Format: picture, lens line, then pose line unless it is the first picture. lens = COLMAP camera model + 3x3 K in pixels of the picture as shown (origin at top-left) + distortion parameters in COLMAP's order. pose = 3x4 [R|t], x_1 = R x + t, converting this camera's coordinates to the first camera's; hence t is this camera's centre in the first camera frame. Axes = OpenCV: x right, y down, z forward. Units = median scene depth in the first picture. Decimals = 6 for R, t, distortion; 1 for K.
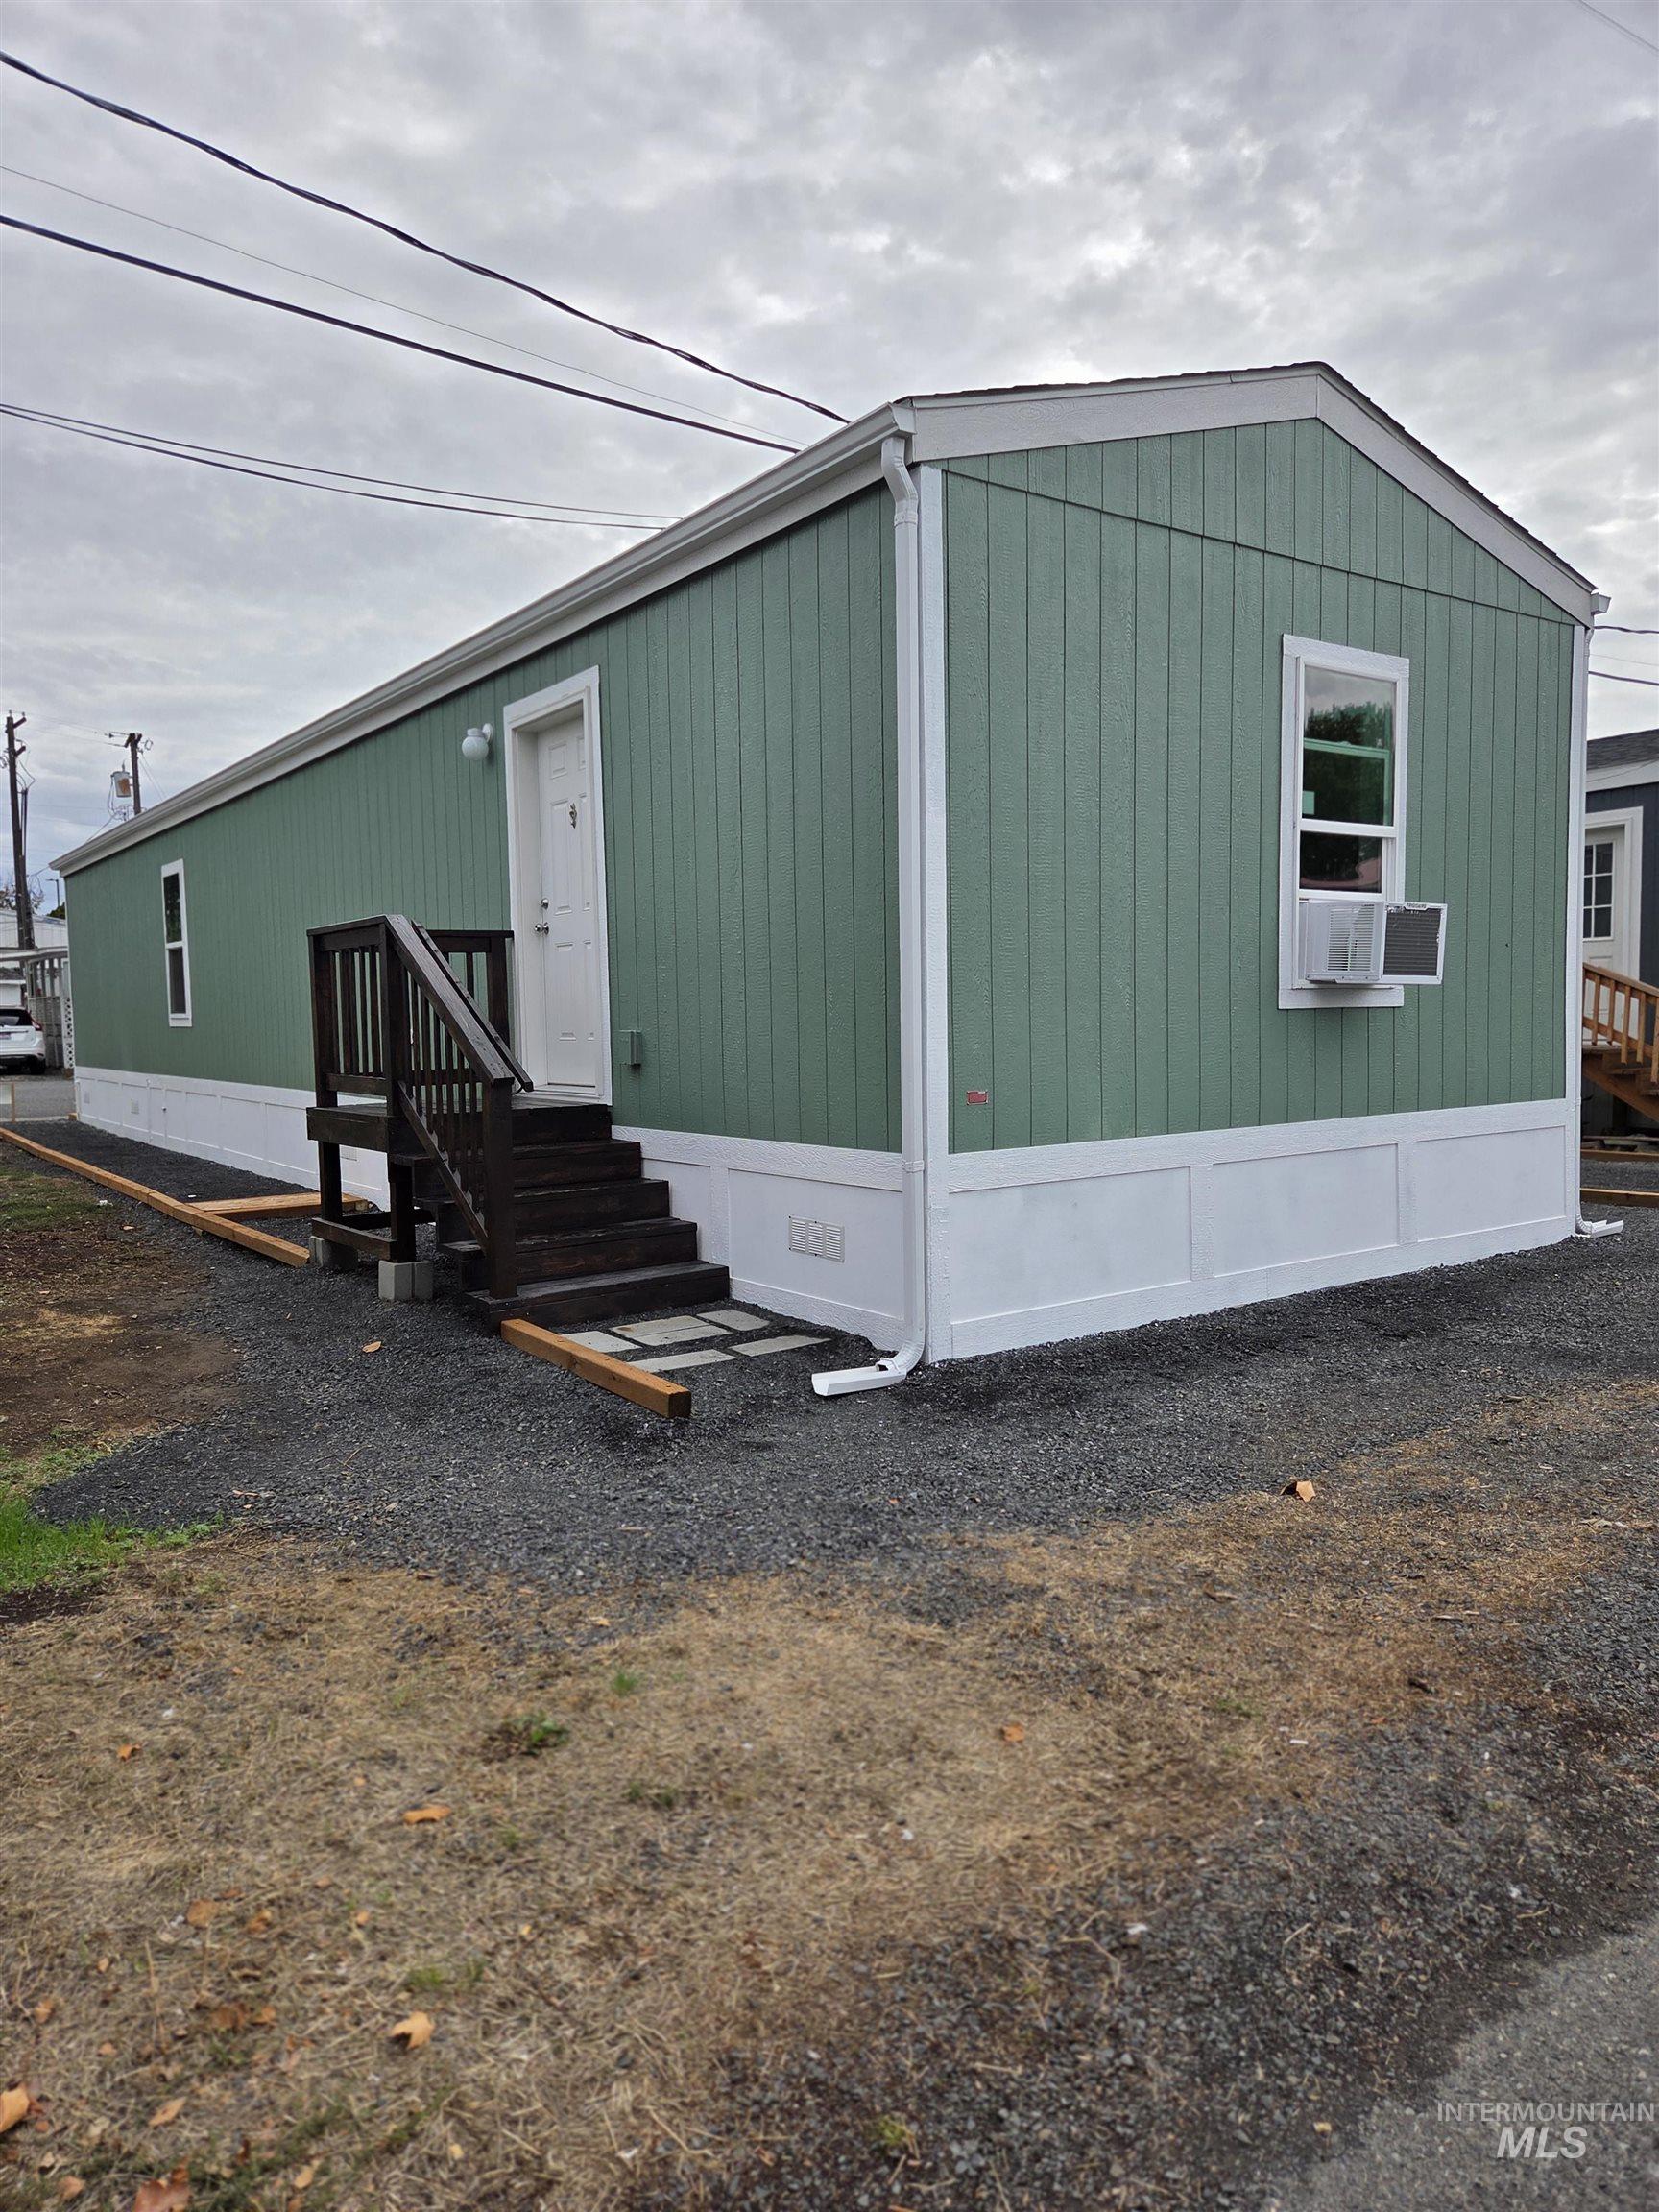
lens RADIAL K [[1473.9, 0, 830.6], [0, 1473.9, 1120.0], [0, 0, 1]] dist [0.083825, -0.068784]
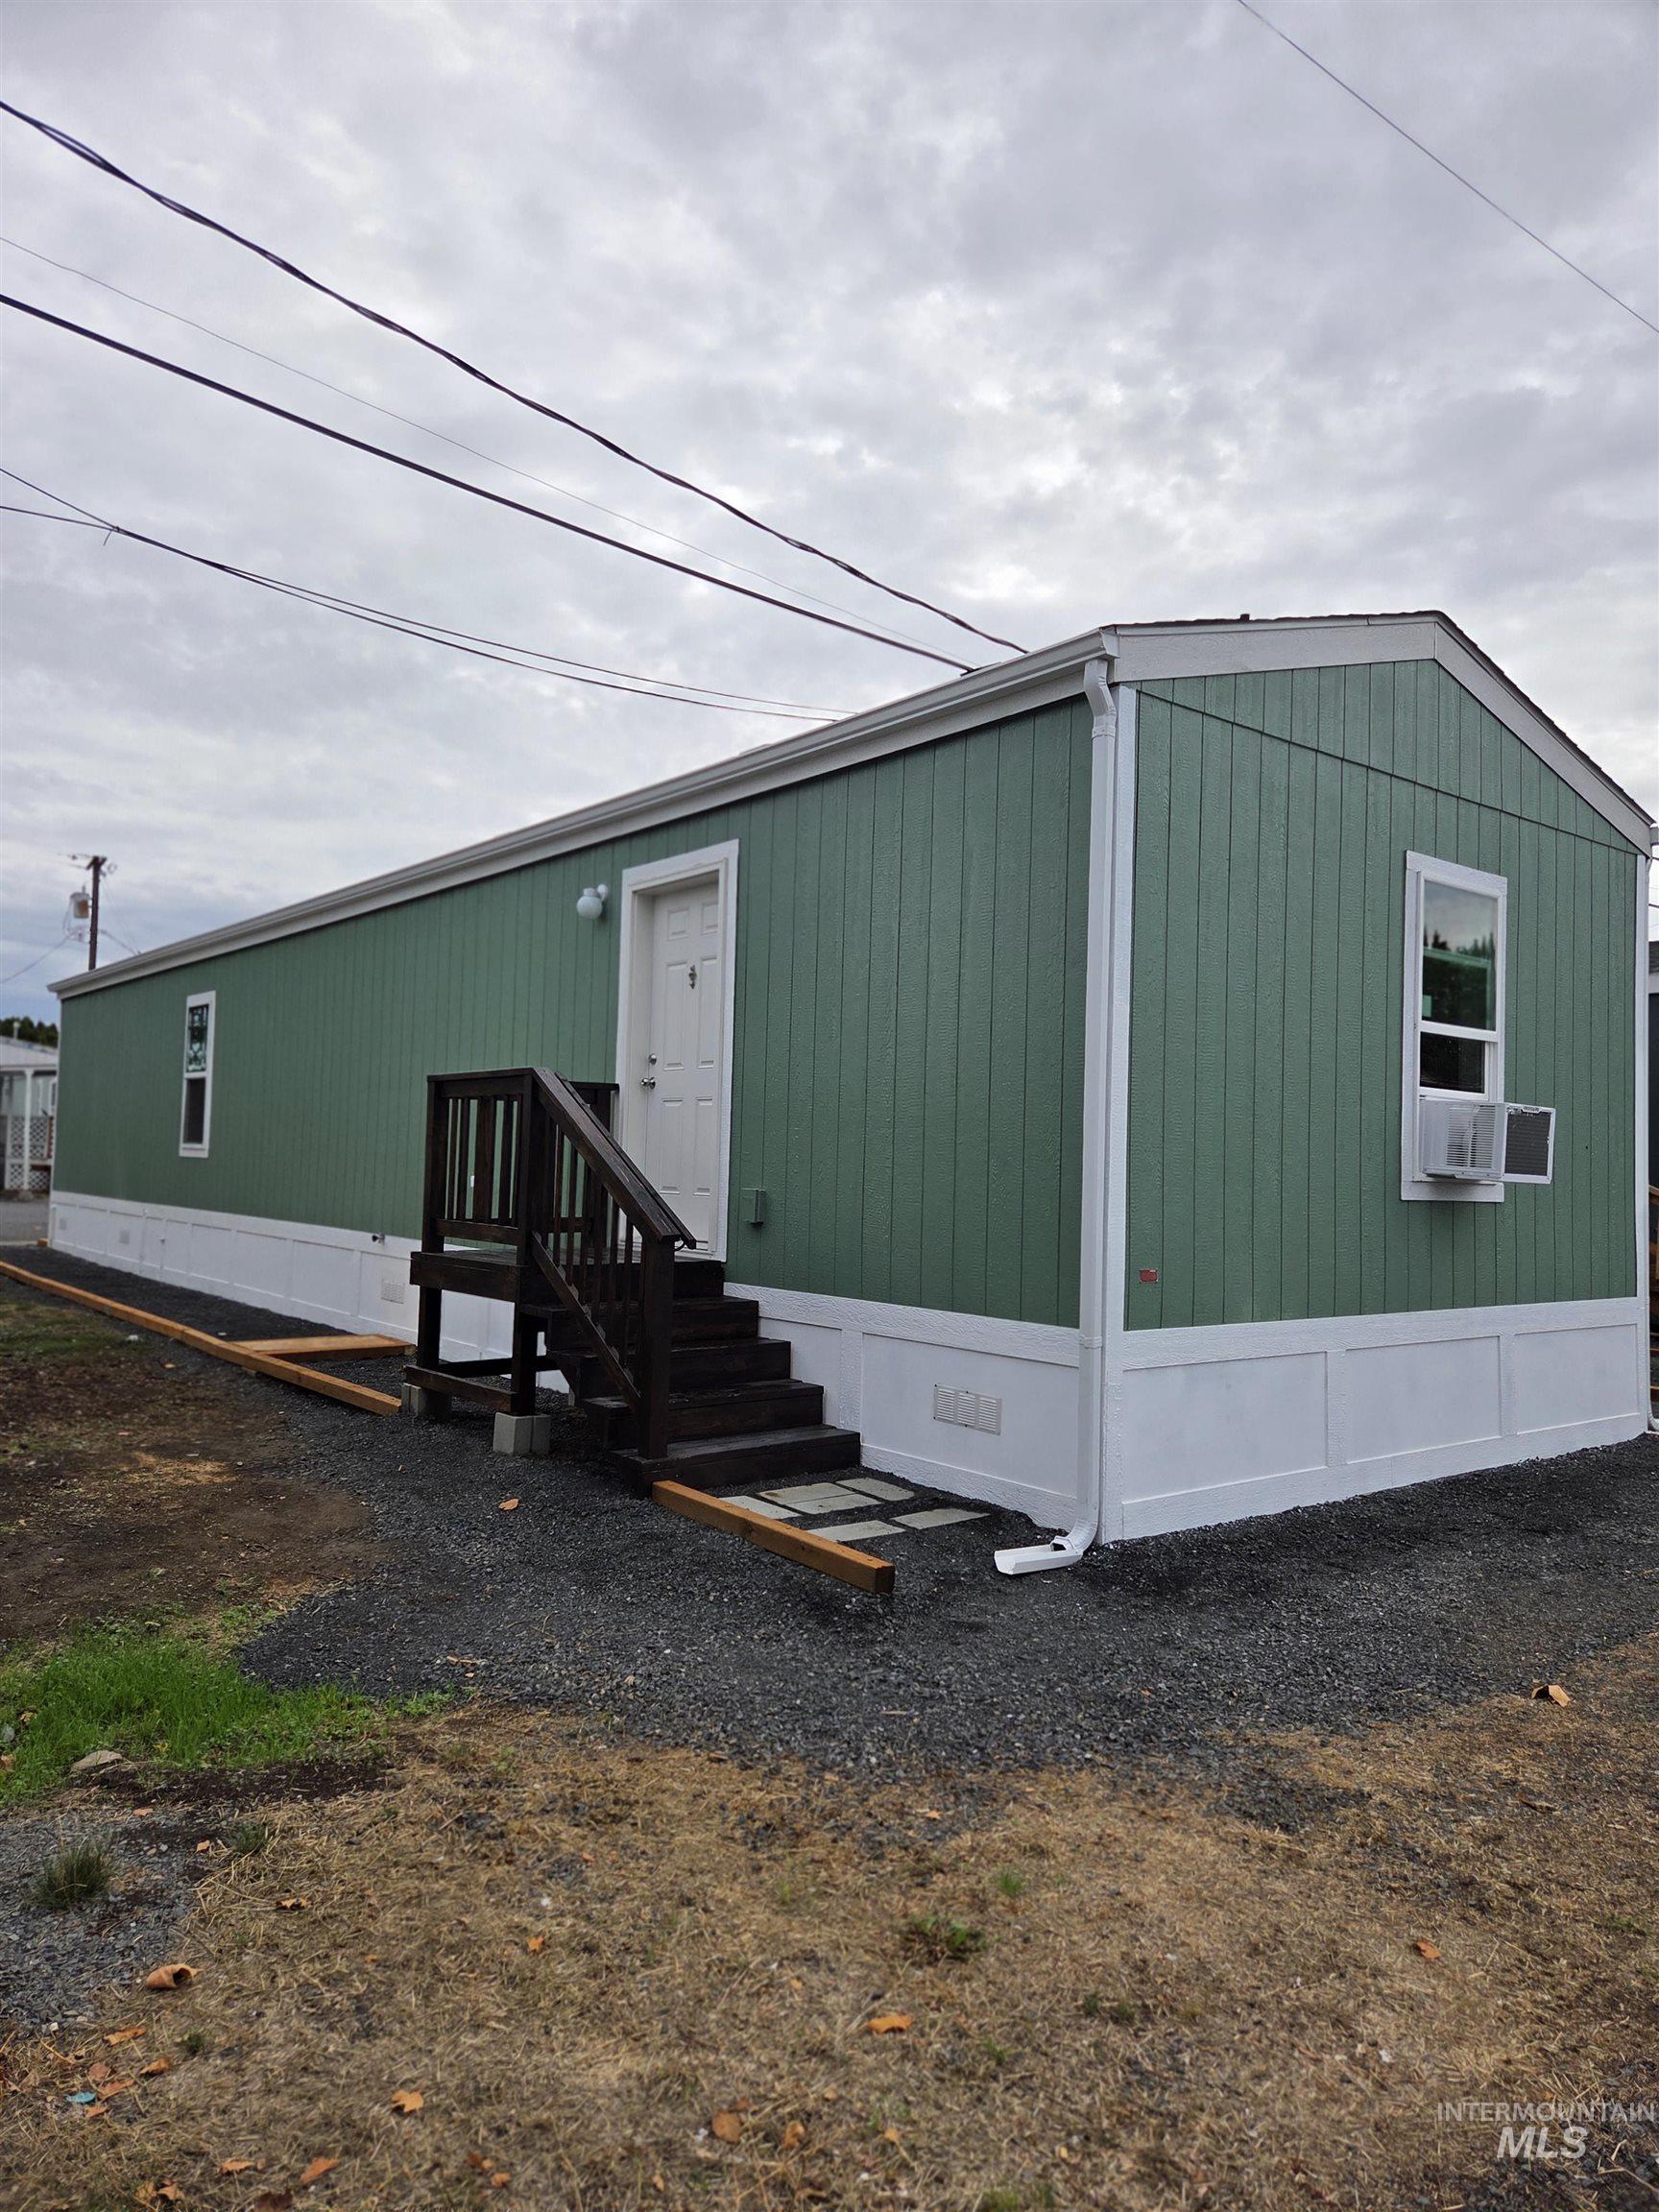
lens RADIAL K [[1473.9, 0, 830.9], [0, 1473.9, 1104.2], [0, 0, 1]] dist [0.083825, -0.068784]
pose [[0.997396, 0.048418, 0.053458, -0.168032], [-0.042113, 0.992663, -0.113340, -0.007421], [-0.058553, 0.110793, 0.992117, -0.014994]]
